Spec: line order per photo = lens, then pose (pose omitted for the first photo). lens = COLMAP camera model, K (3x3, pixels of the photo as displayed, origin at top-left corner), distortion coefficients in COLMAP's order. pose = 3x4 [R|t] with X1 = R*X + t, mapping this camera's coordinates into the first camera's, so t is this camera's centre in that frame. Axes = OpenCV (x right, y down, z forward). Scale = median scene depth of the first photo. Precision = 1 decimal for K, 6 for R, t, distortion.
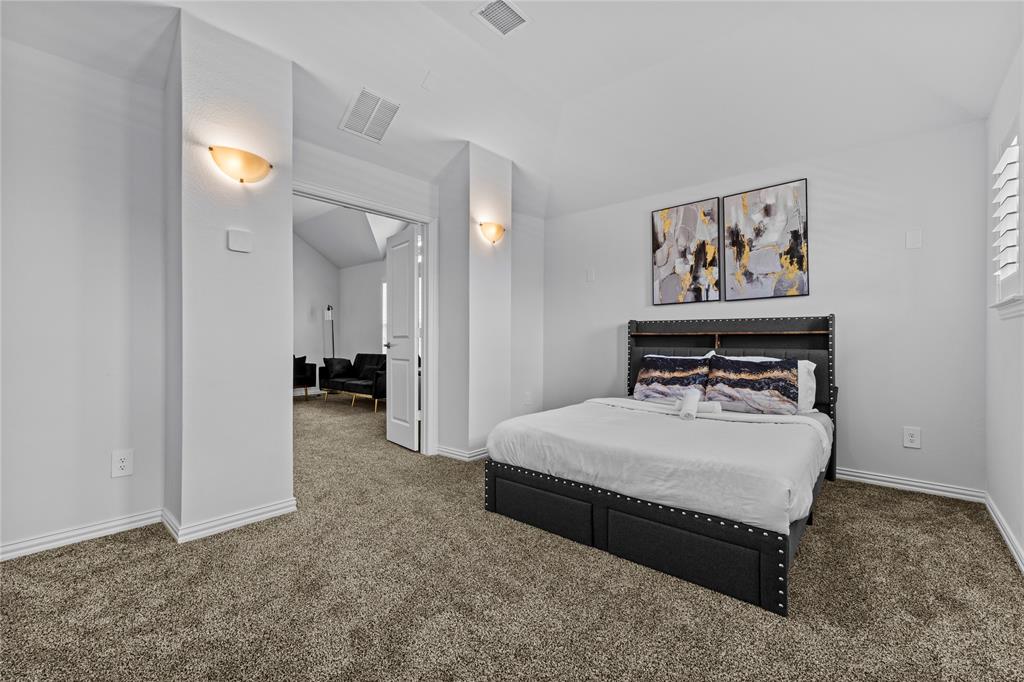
lens RADIAL K [[434.5, 0, 516.7], [0, 434.5, 338.1], [0, 0, 1]] dist [0.004133, 0.000603]
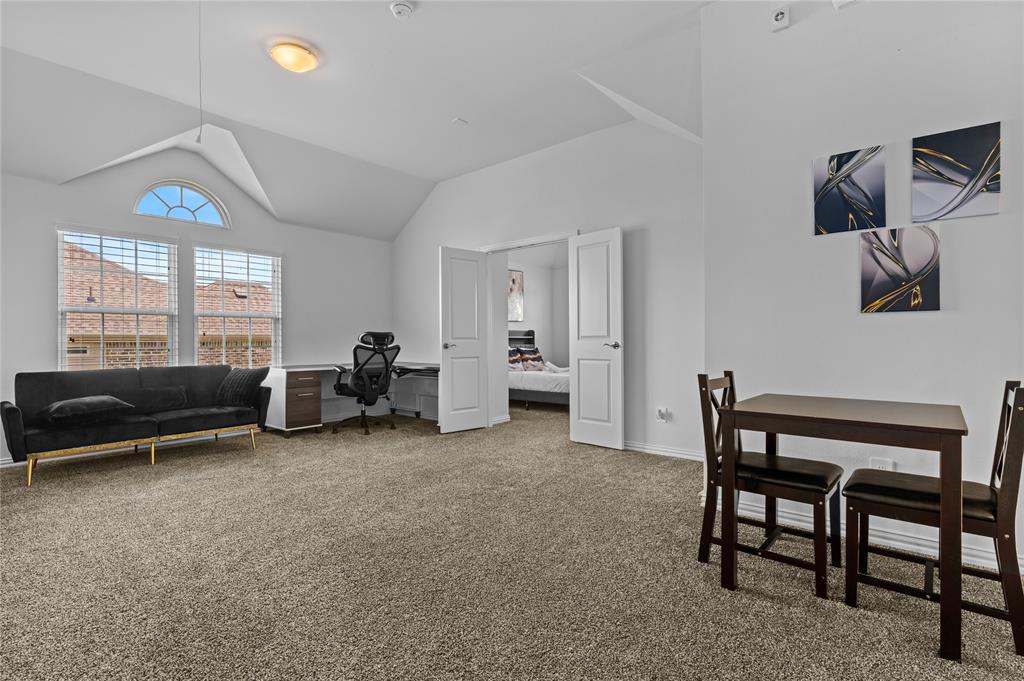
lens RADIAL K [[479.0, 0, 515.7], [0, 479.0, 340.0], [0, 0, 1]] dist [0.002578, 0.000206]
pose [[-0.005122, 0.000764, 0.999987, -1.797020], [0.001323, 0.999999, -0.000757, 0.003687], [-0.999986, 0.001320, -0.005123, 0.984851]]
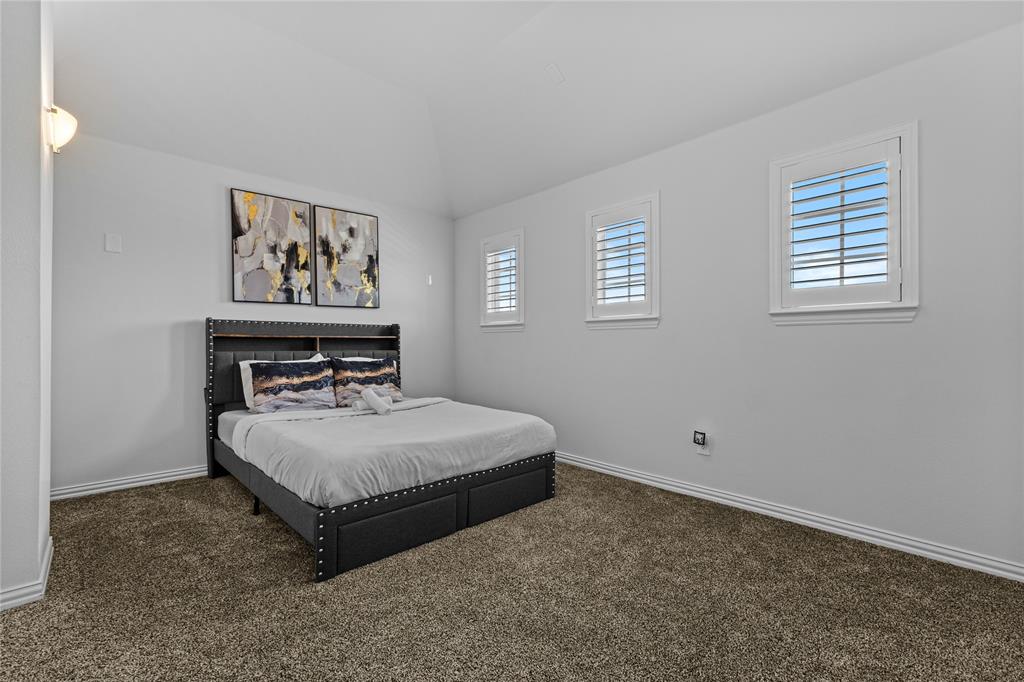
lens RADIAL K [[434.5, 0, 511.4], [0, 434.5, 343.3], [0, 0, 1]] dist [0.004133, 0.000603]
pose [[0.116024, -0.000154, 0.993246, -0.521812], [-0.003245, 0.999995, 0.000534, 0.002829], [-0.993241, -0.003285, 0.116023, 0.431196]]
